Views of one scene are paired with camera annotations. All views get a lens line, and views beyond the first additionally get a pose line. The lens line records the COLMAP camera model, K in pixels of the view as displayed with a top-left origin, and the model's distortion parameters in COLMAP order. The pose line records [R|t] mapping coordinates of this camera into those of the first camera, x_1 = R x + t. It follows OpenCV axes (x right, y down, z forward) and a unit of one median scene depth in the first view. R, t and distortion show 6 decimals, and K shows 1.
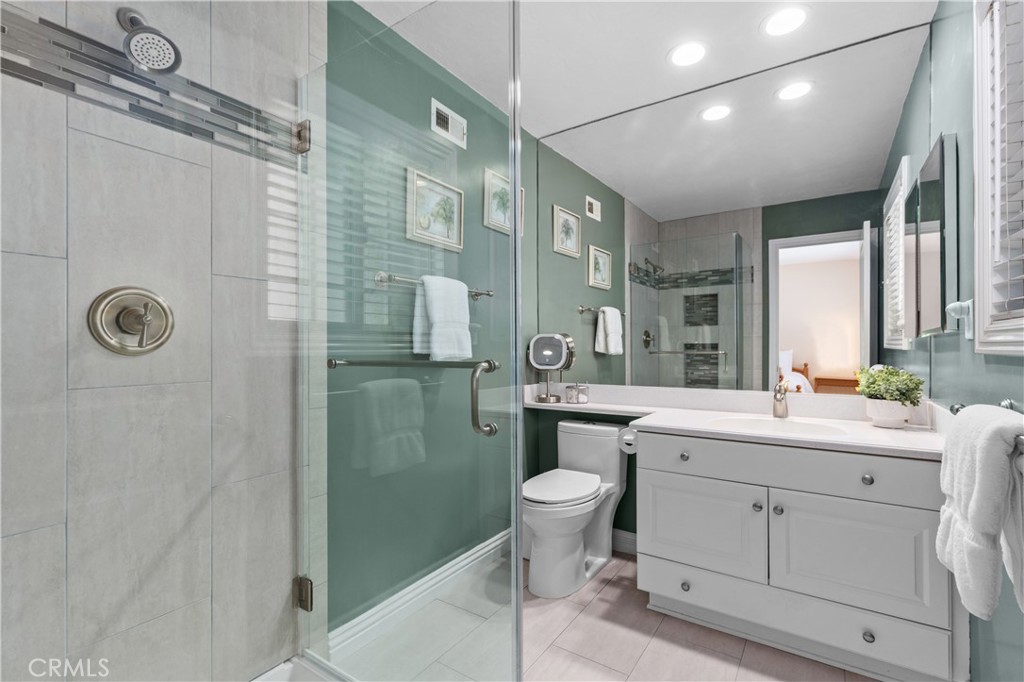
lens RADIAL K [[462.5, 0, 512.2], [0, 462.5, 345.6], [0, 0, 1]] dist [0.000778, -0.000343]
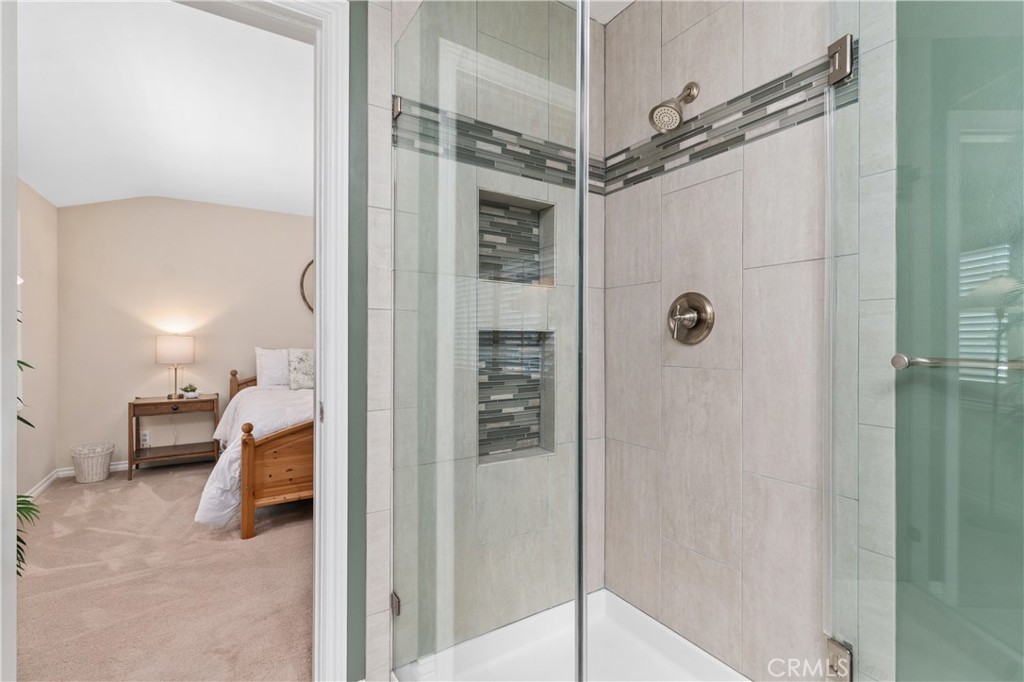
lens RADIAL K [[462.5, 0, 510.4], [0, 462.5, 339.2], [0, 0, 1]] dist [0.000778, -0.000343]
pose [[-0.393037, 0.002043, -0.919520, 0.578930], [0.007899, 0.999968, -0.001155, 0.002381], [0.919489, -0.007717, -0.393041, 1.007652]]
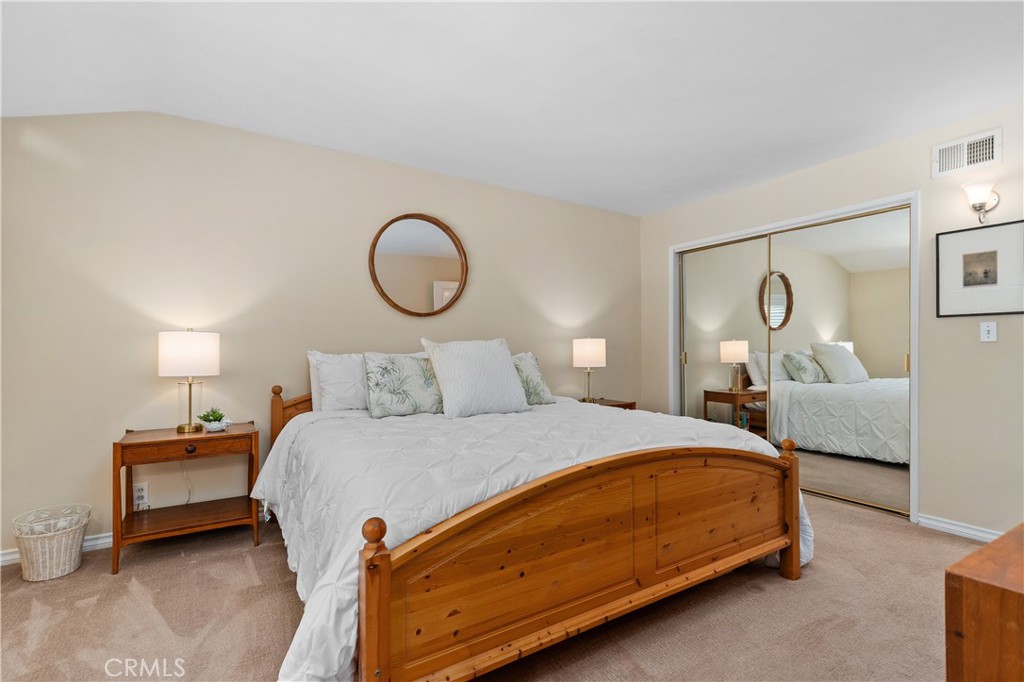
lens RADIAL K [[462.5, 0, 504.1], [0, 462.5, 347.0], [0, 0, 1]] dist [0.000778, -0.000343]
pose [[-0.397570, -0.000240, -0.917572, 0.430396], [0.007063, 0.999970, -0.003322, 0.009889], [0.917545, -0.007802, -0.397556, 0.736107]]
